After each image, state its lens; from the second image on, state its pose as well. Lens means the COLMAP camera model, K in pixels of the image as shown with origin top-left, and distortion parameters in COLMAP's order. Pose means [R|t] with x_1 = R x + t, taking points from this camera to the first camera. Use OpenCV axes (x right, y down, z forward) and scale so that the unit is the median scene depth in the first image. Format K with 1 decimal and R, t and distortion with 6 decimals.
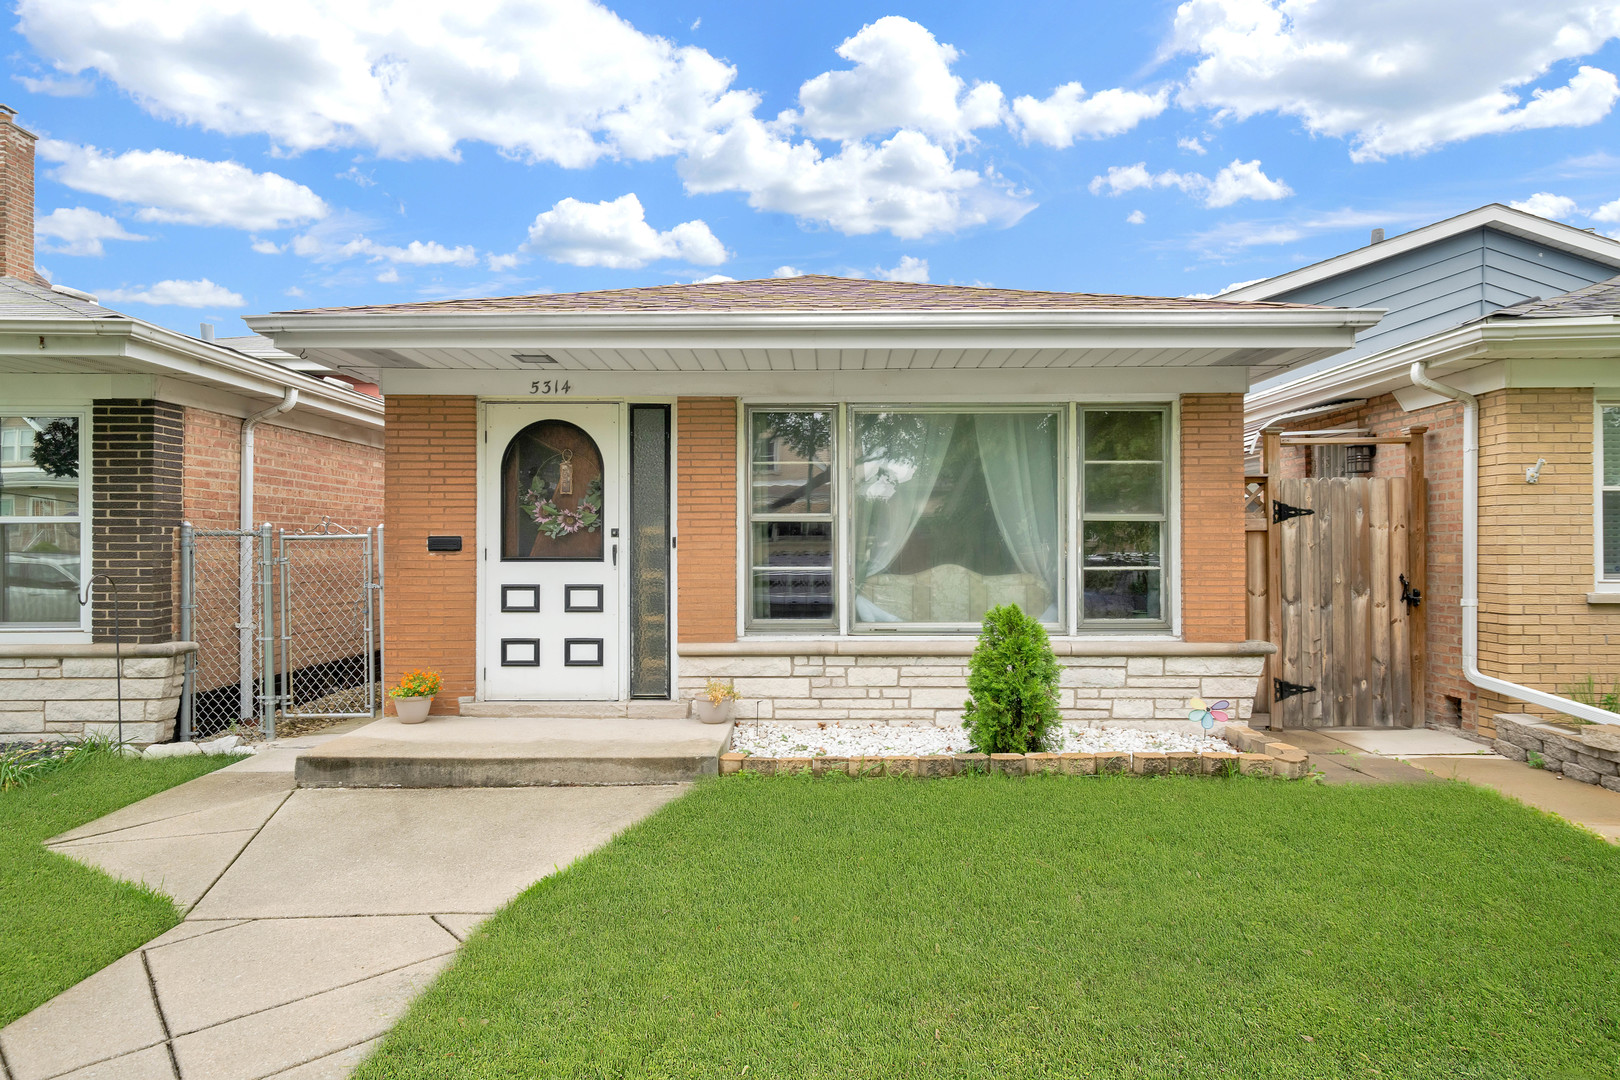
lens RADIAL K [[994.8, 0, 809.8], [0, 994.8, 541.1], [0, 0, 1]] dist [0.023391, 0.000601]
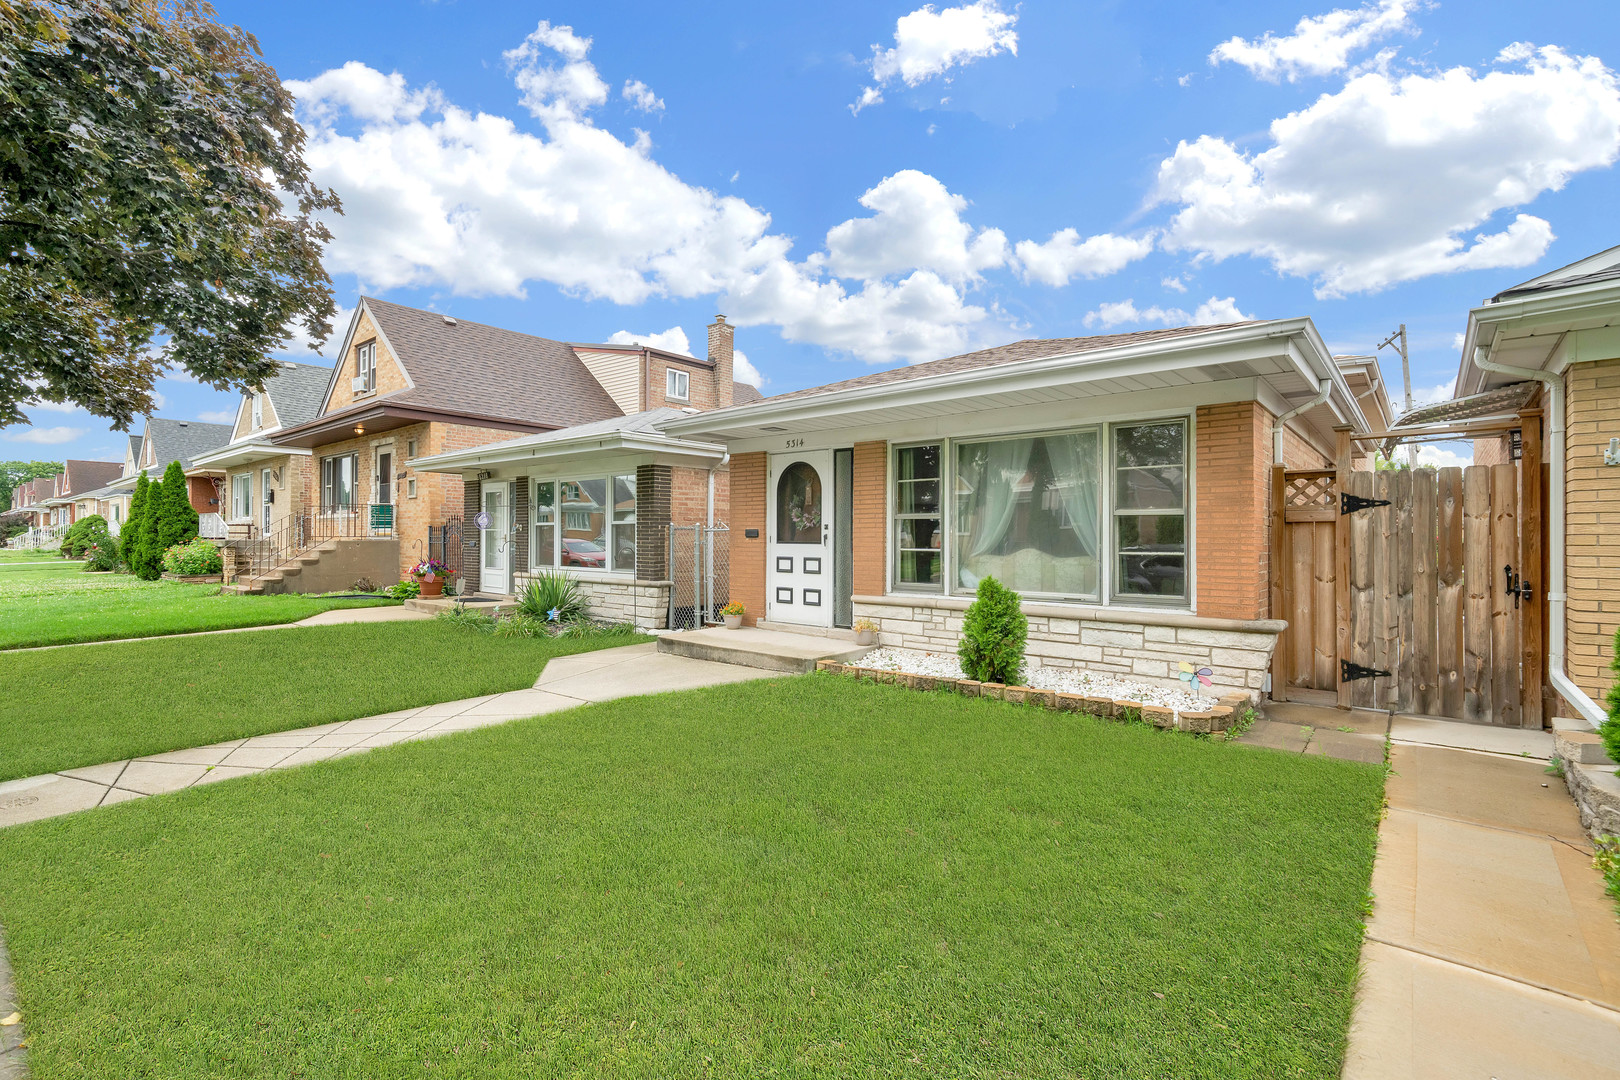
lens RADIAL K [[718.4, 0, 811.7], [0, 718.4, 532.5], [0, 0, 1]] dist [-0.000918, -0.000006]
pose [[0.771768, -0.000956, -0.635903, 0.555735], [-0.000745, 0.999997, -0.002407, 0.003964], [0.635903, 0.002332, 0.771765, 0.052042]]
